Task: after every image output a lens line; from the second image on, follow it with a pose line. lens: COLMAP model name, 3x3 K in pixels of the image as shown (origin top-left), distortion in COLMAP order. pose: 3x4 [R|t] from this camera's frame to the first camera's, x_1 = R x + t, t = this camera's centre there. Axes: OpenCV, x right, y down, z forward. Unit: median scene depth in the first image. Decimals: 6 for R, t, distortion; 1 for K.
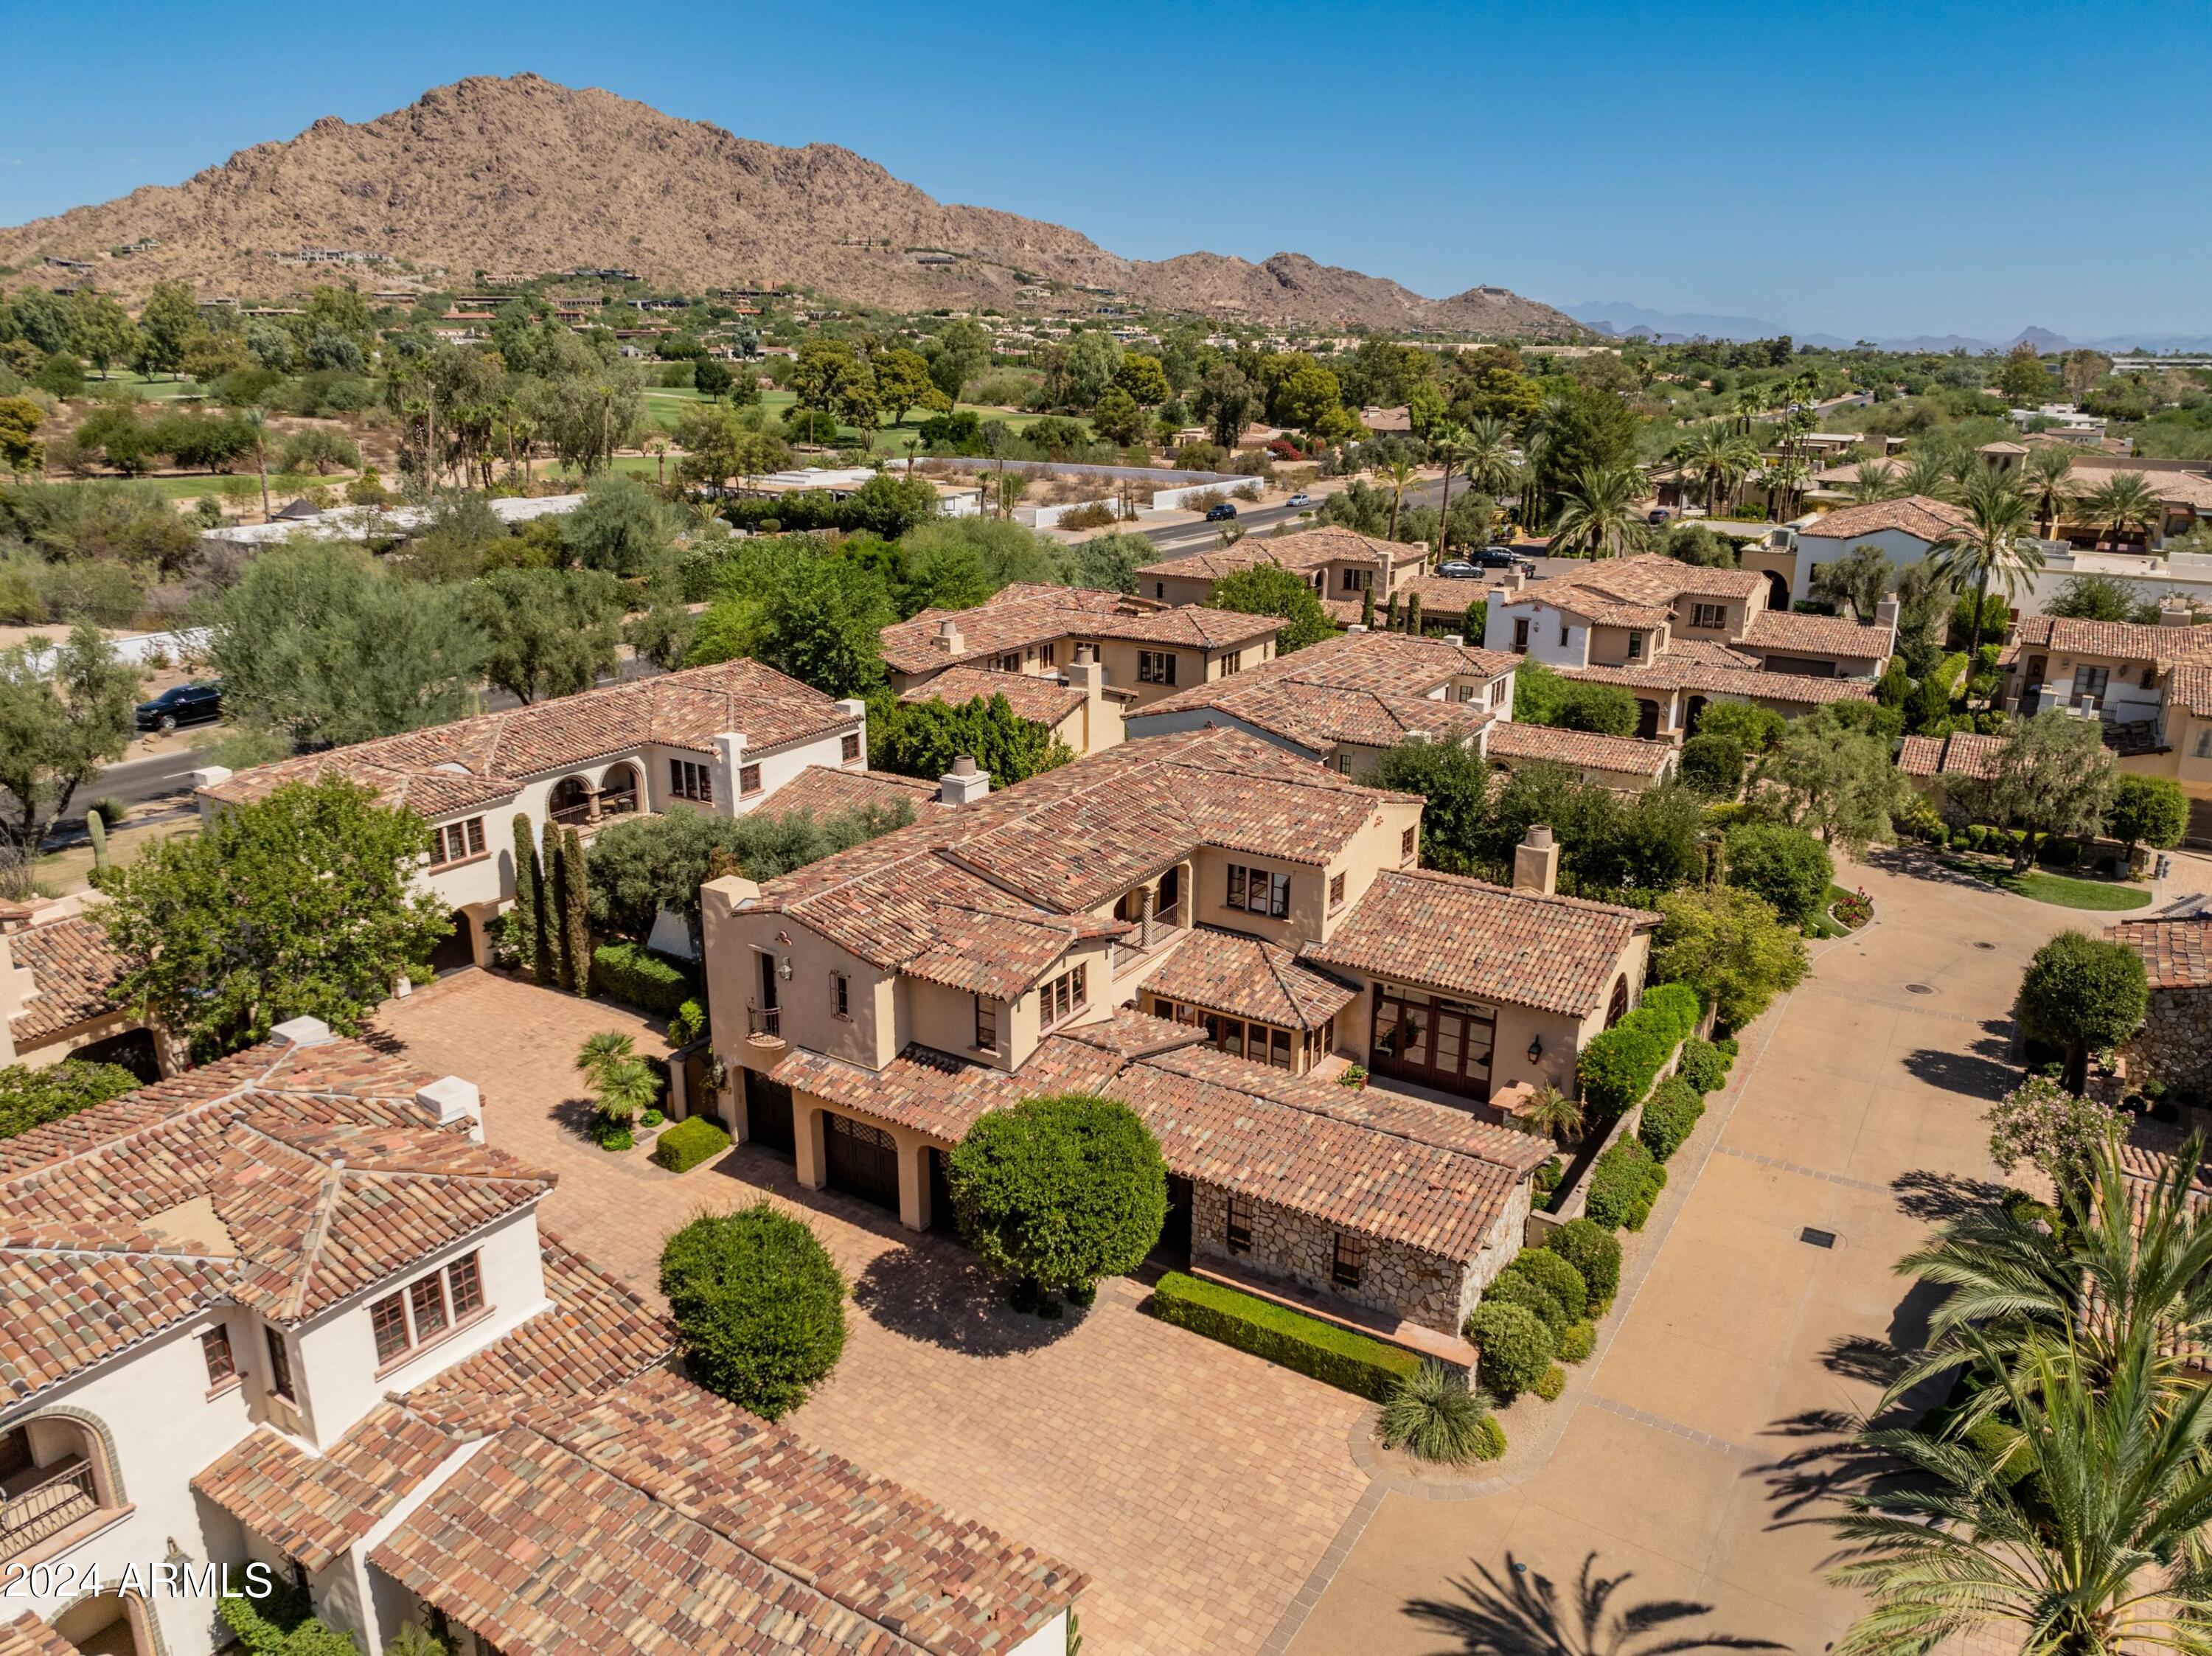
lens RADIAL K [[1570.4, 0, 1106.0], [0, 1570.4, 828.0], [0, 0, 1]] dist [-0.038882, 0.006515]
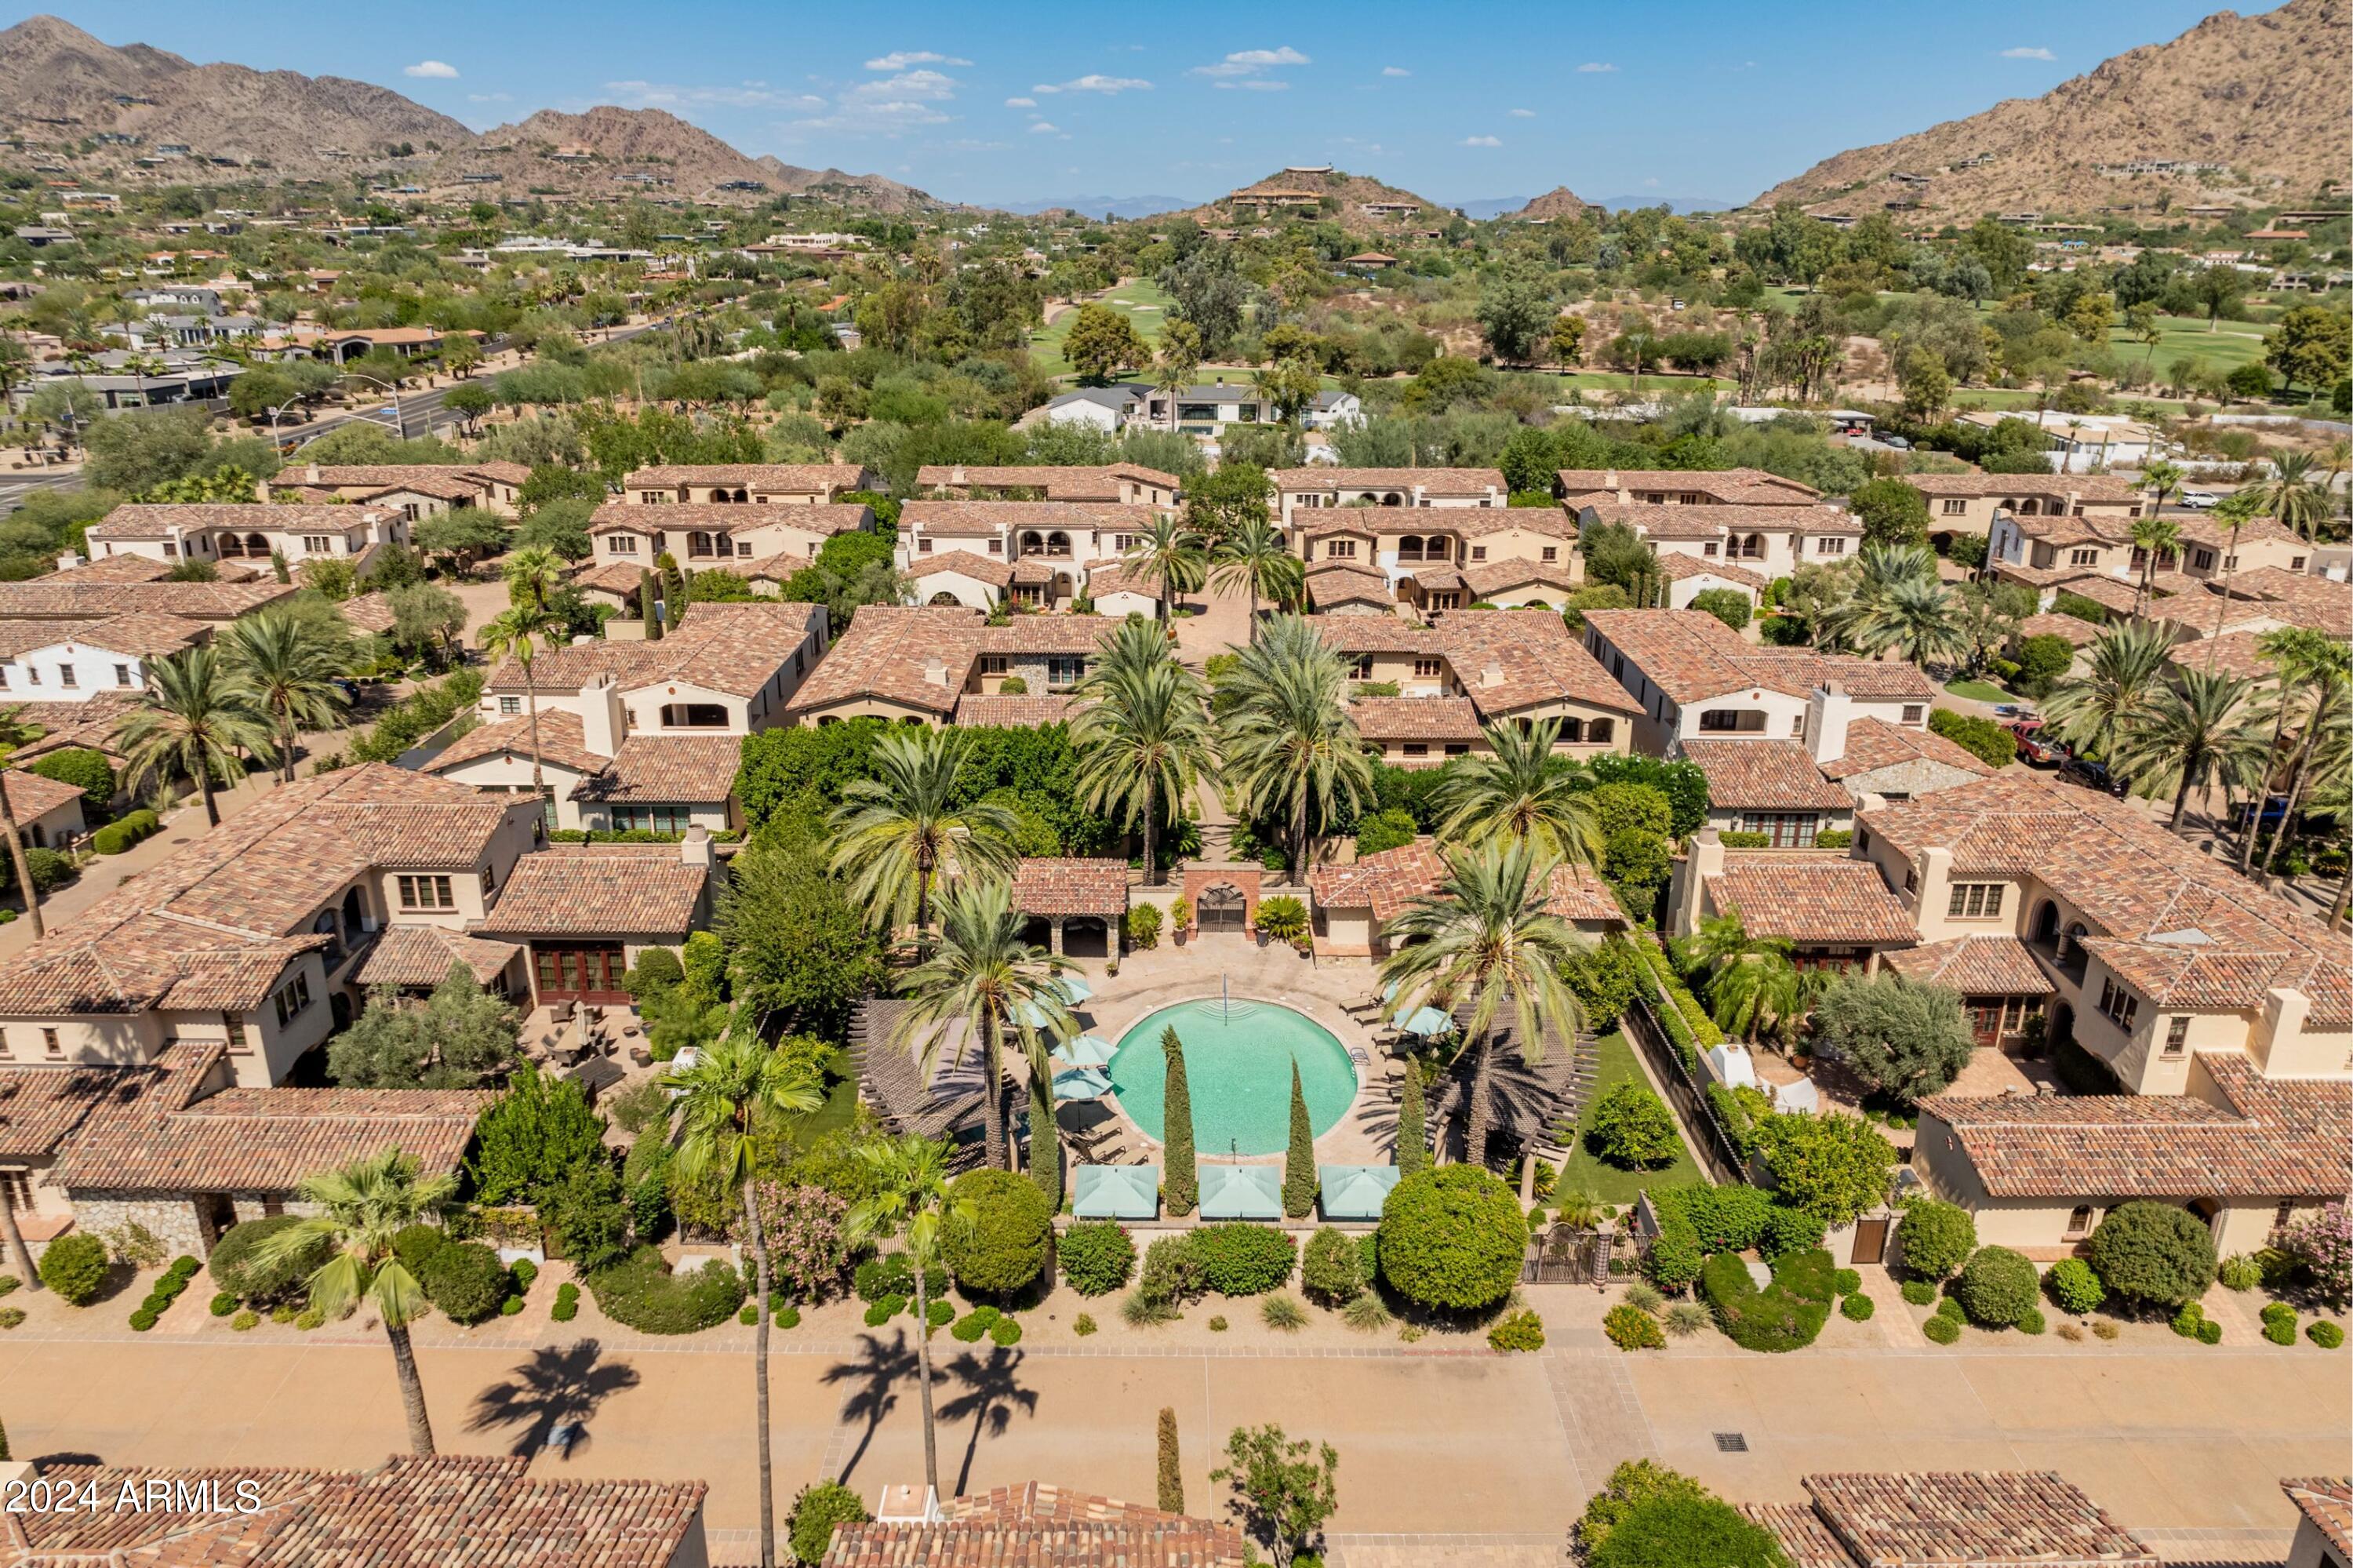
lens RADIAL K [[1671.3, 0, 1169.4], [0, 1671.3, 835.1], [0, 0, 1]] dist [-0.051663, 0.028114]
pose [[0.538804, 0.286406, -0.792251, 0.414917], [-0.254099, 0.951887, 0.171305, 0.026802], [0.803196, 0.109011, 0.585656, -0.187838]]
